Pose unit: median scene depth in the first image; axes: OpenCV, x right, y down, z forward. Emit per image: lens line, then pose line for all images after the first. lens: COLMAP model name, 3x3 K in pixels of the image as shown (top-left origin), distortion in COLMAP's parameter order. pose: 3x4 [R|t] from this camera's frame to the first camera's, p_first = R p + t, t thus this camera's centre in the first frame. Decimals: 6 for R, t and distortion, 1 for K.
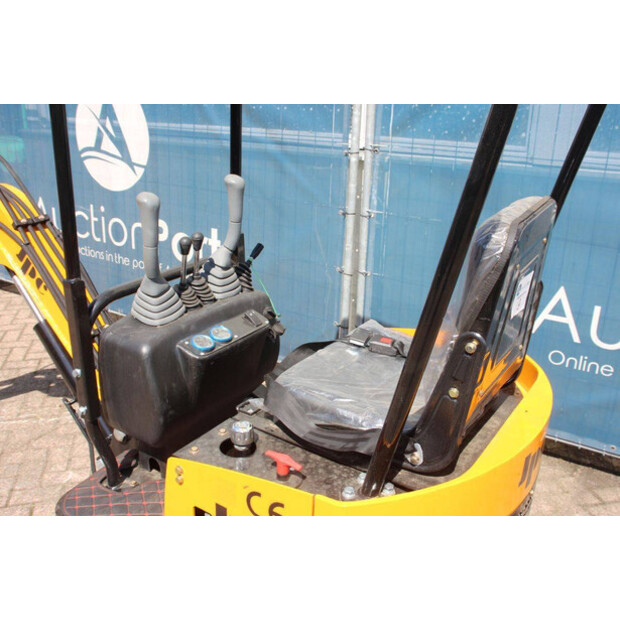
lens RADIAL K [[629.7, 0, 307.4], [0, 629.7, 309.4], [0, 0, 1]] dist [-0.038238, 0.000000]
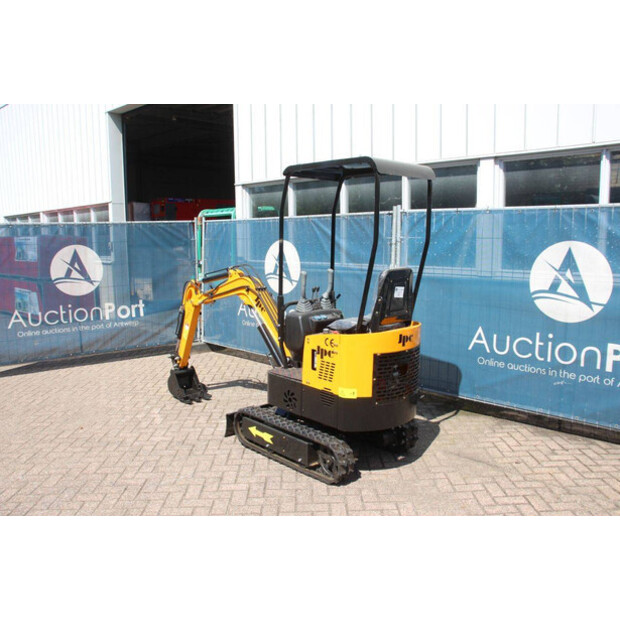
lens RADIAL K [[565.3, 0, 300.4], [0, 565.3, 286.5], [0, 0, 1]] dist [-0.103300, 0.000000]
pose [[0.975172, 0.001790, -0.221440, 0.221510], [-0.060150, 0.964513, -0.257092, 0.368338], [0.213121, 0.264029, 0.940674, -1.018569]]
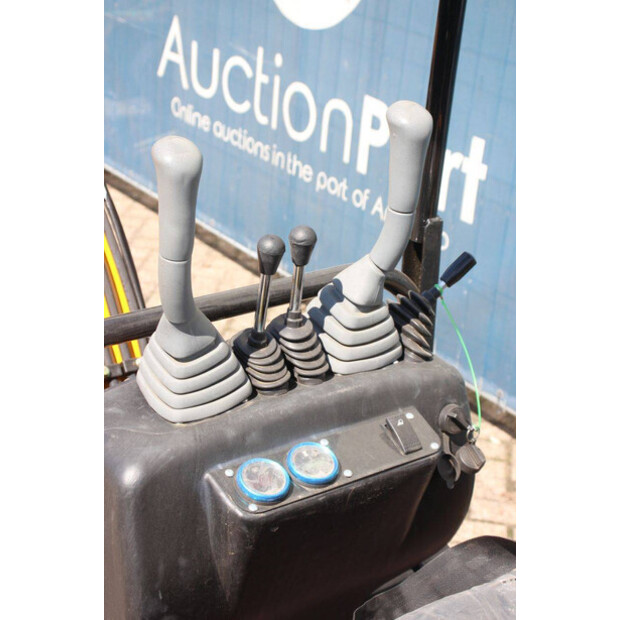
lens RADIAL K [[1233.6, 0, 312.9], [0, 1233.6, 313.0], [0, 0, 1]] dist [0.219008, 0.000000]
pose [[0.932816, 0.181718, -0.311180, 0.066936], [-0.162697, 0.982898, 0.086266, -0.081518], [0.321535, -0.029843, 0.946427, 0.100942]]
